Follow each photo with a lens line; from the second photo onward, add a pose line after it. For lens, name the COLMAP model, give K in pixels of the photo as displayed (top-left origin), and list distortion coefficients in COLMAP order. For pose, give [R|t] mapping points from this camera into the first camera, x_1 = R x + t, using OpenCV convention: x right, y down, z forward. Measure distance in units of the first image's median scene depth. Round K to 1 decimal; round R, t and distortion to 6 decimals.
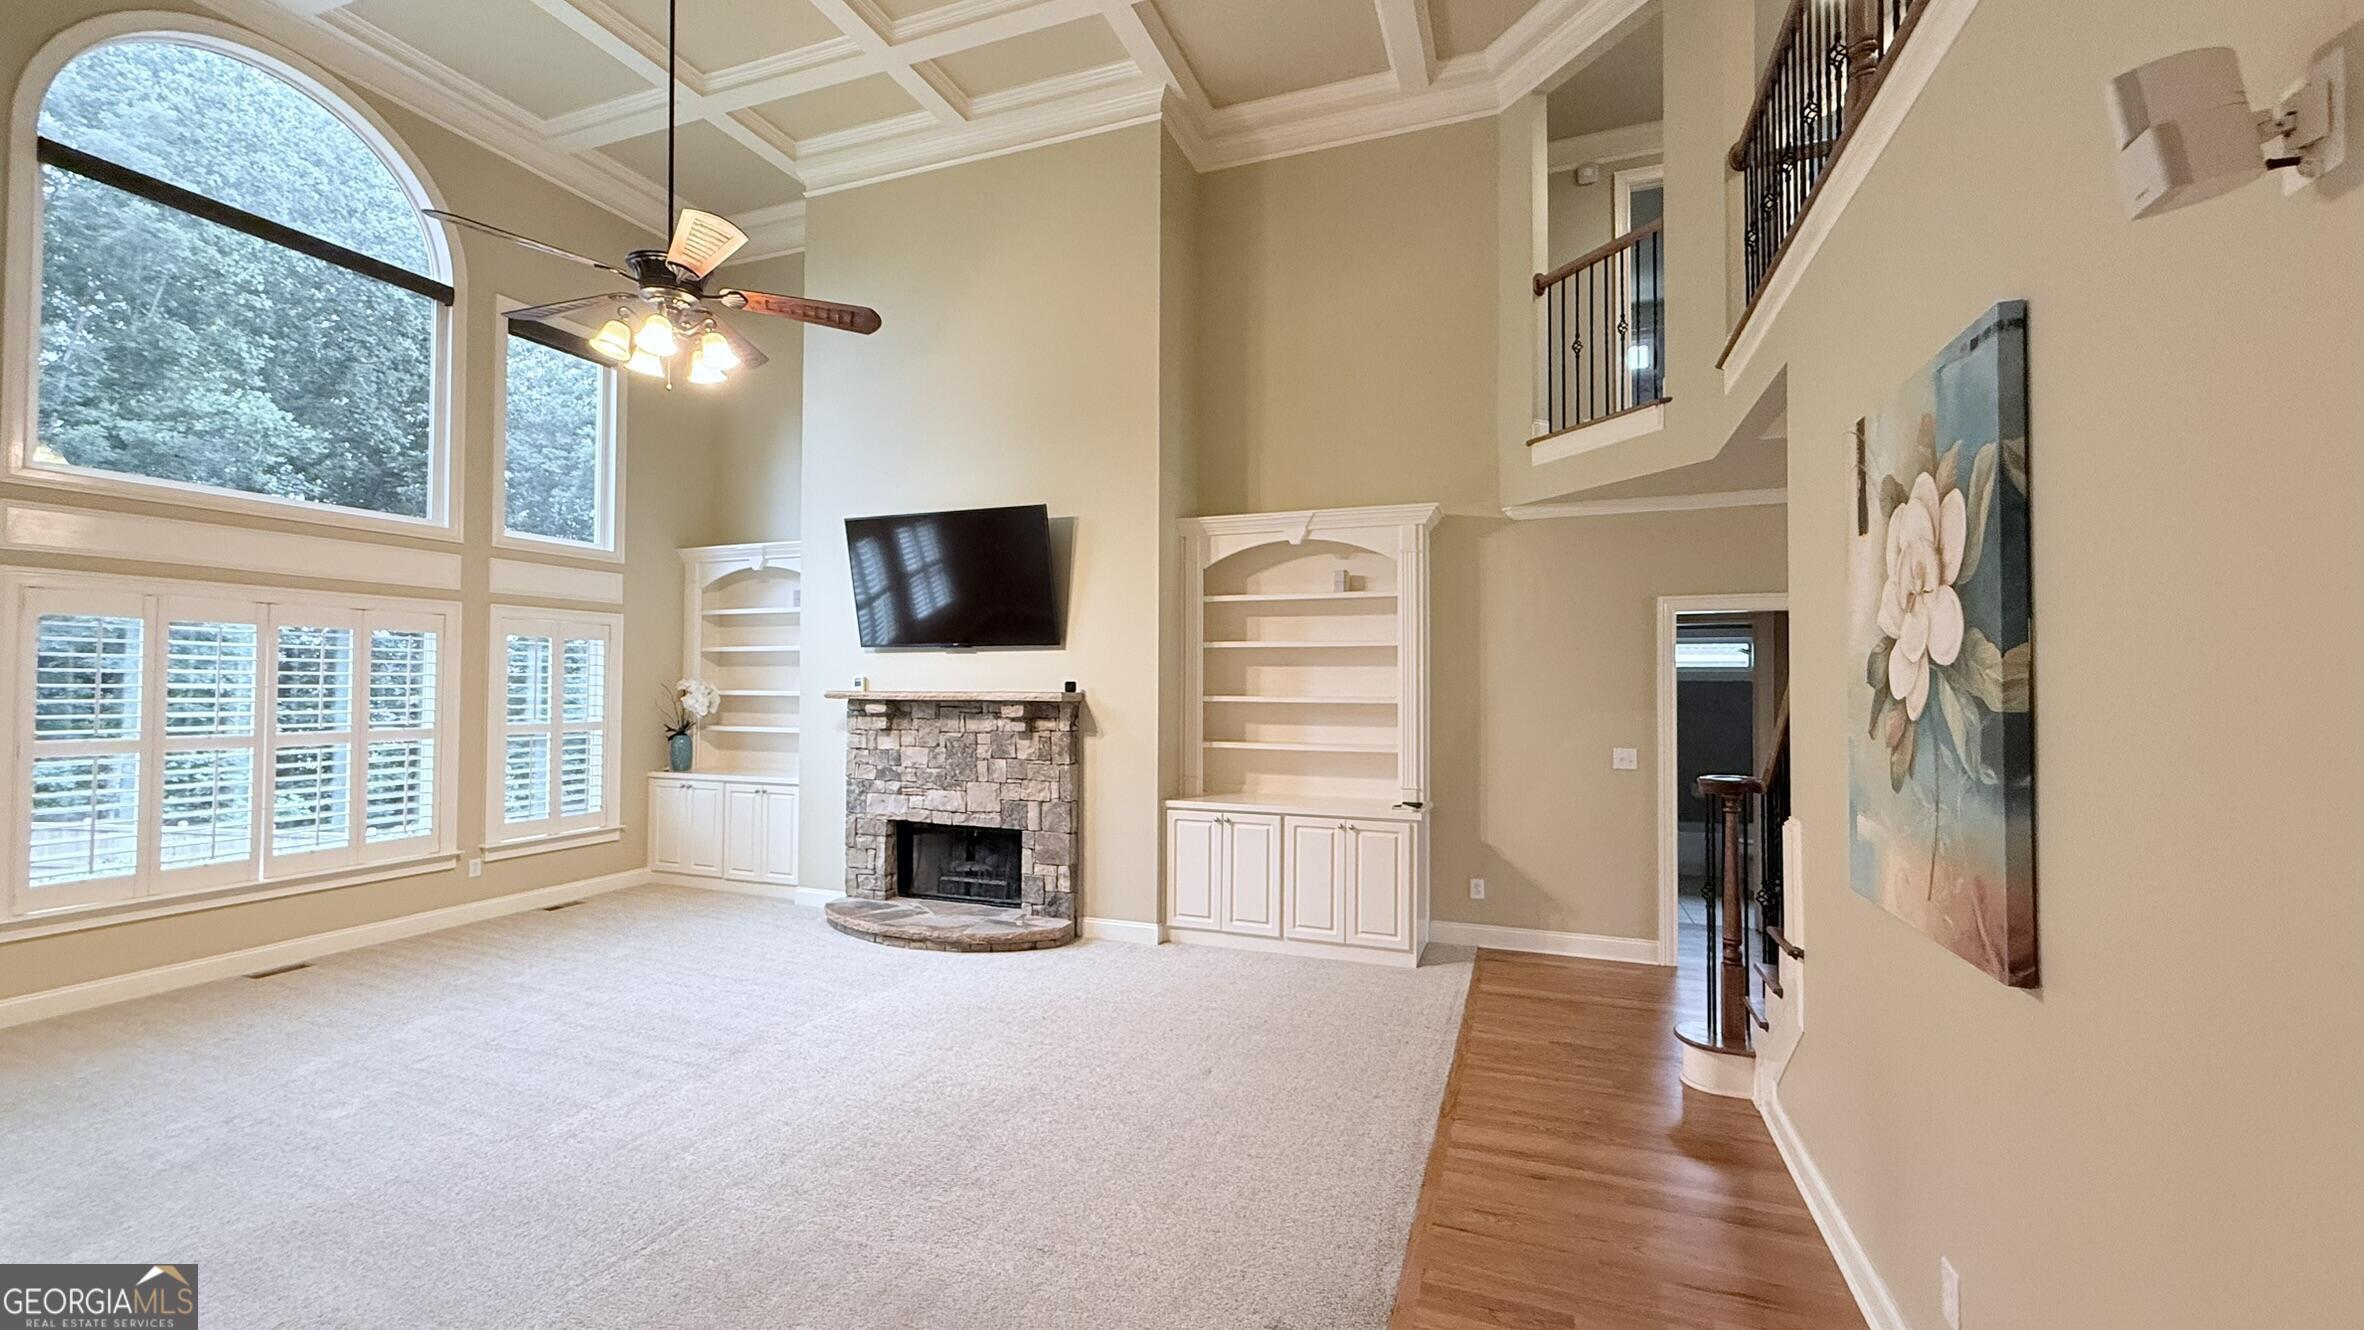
lens RADIAL K [[940.0, 0, 1177.0], [0, 940.0, 663.8], [0, 0, 1]] dist [0.000765, 0.000041]
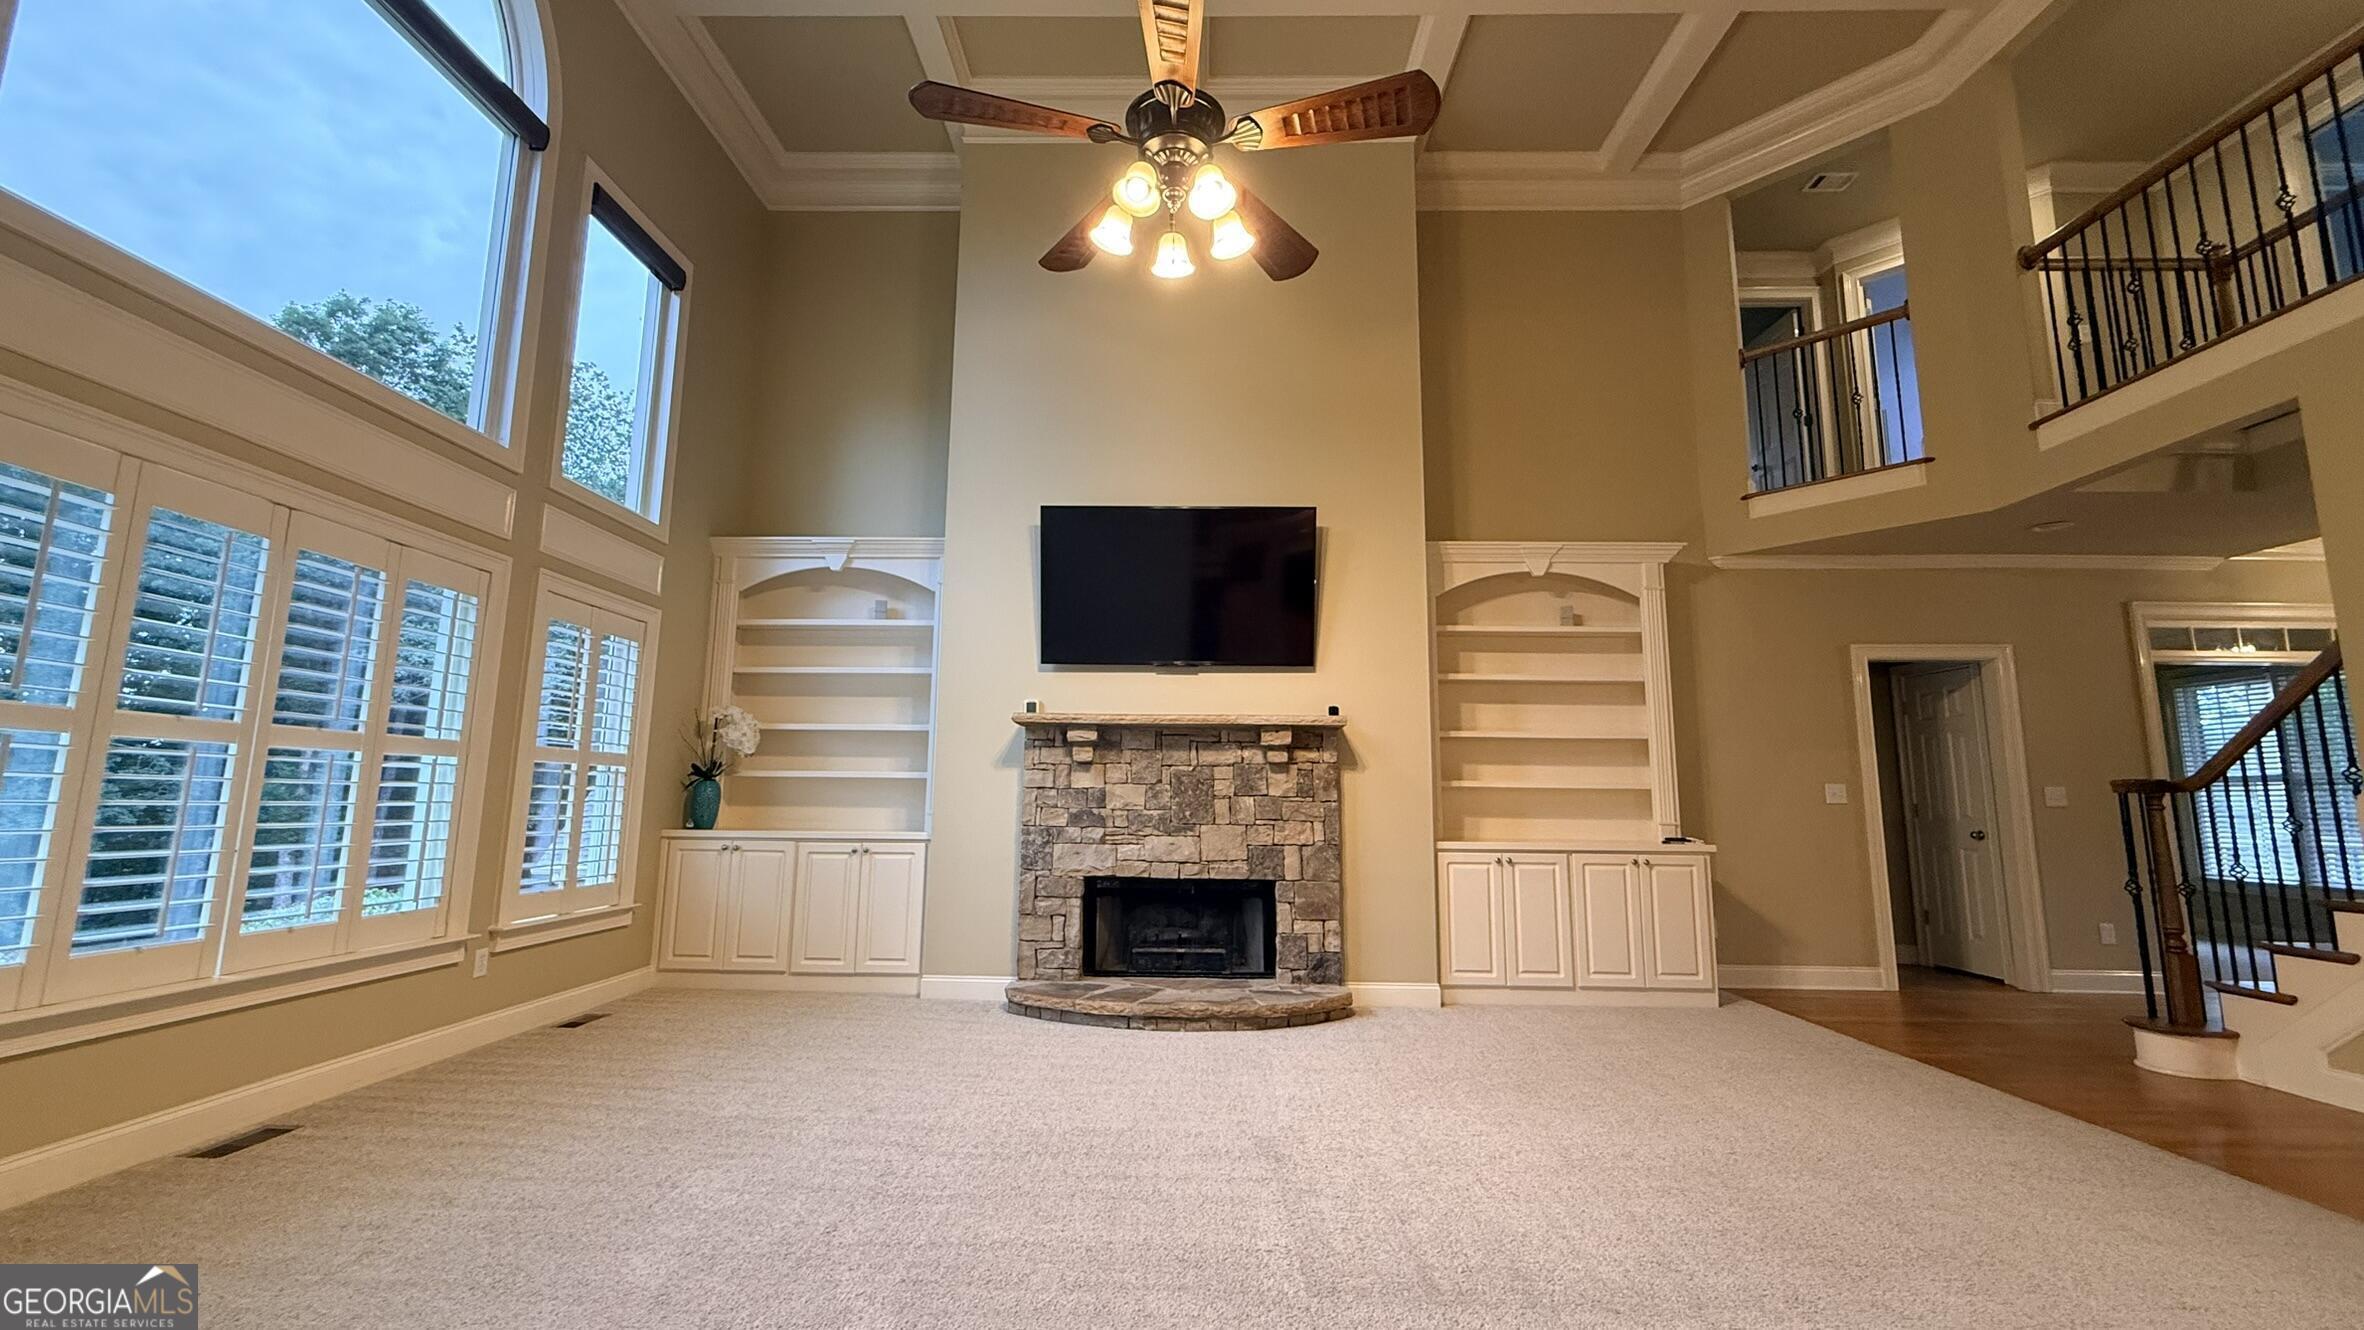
lens RADIAL K [[940.0, 0, 1177.0], [0, 940.0, 663.8], [0, 0, 1]] dist [0.000765, 0.000041]
pose [[0.942384, 0.054461, 0.330071, -0.529106], [-0.014113, 0.992254, -0.123425, 0.087357], [-0.334236, 0.111655, 0.935852, 0.212102]]
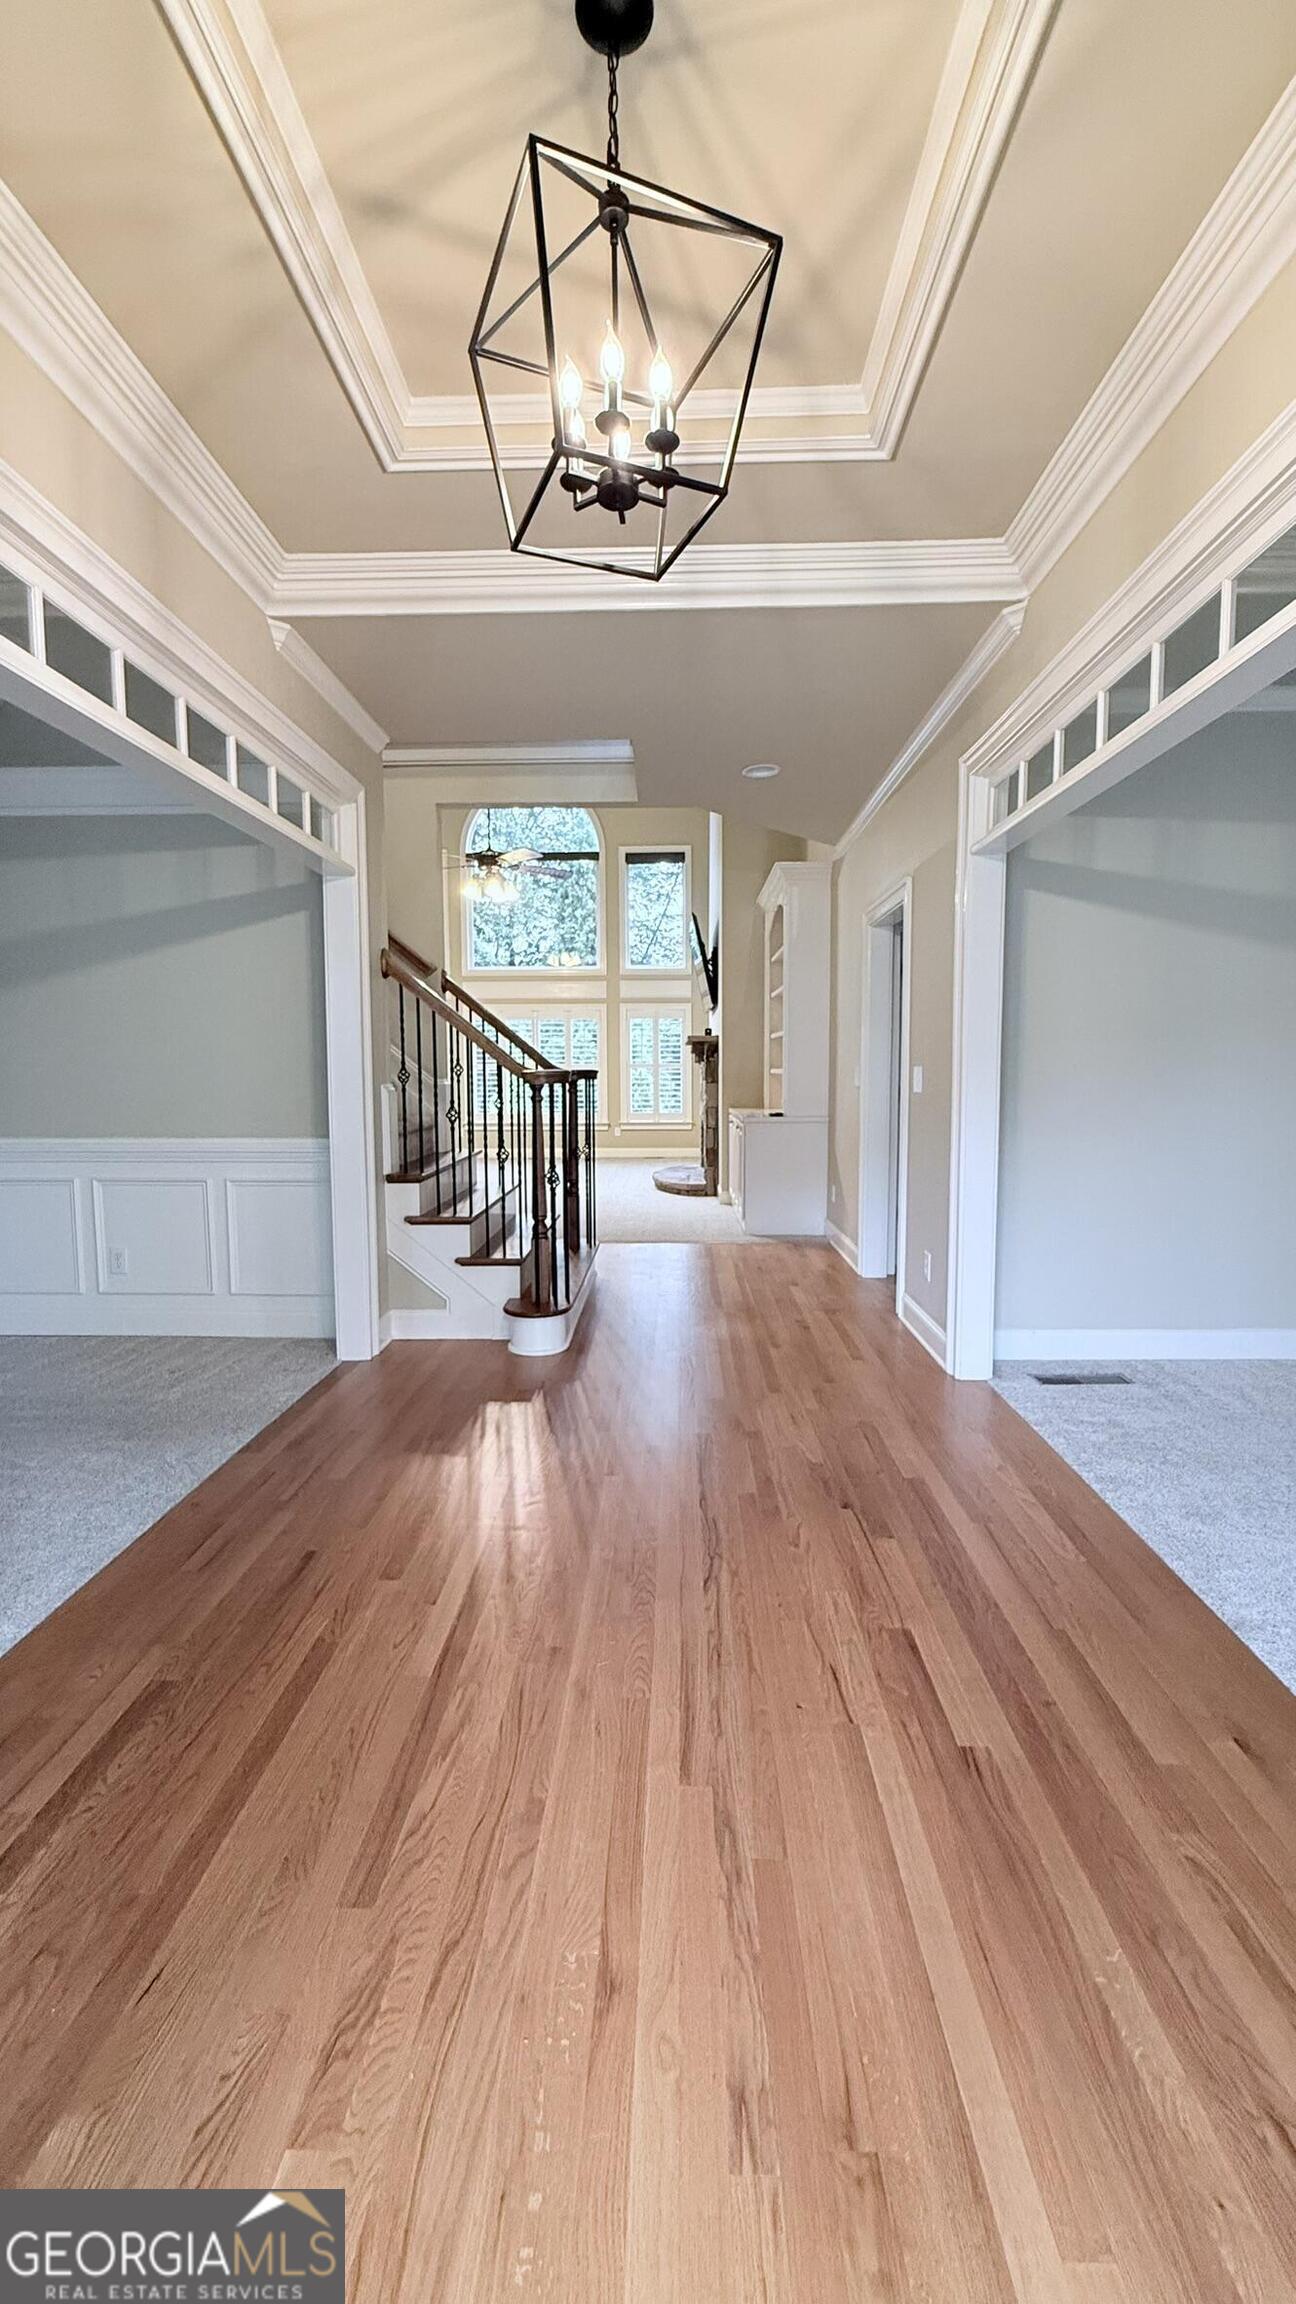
lens RADIAL K [[916.2, 0, 648.0], [0, 916.2, 1152.0], [0, 0, 1]] dist [0.000765, 0.000041]
pose [[0.324912, 0.082514, -0.942138, 1.235294], [0.024240, 0.995133, 0.095515, 0.071750], [0.945434, -0.053871, 0.321331, 0.411041]]
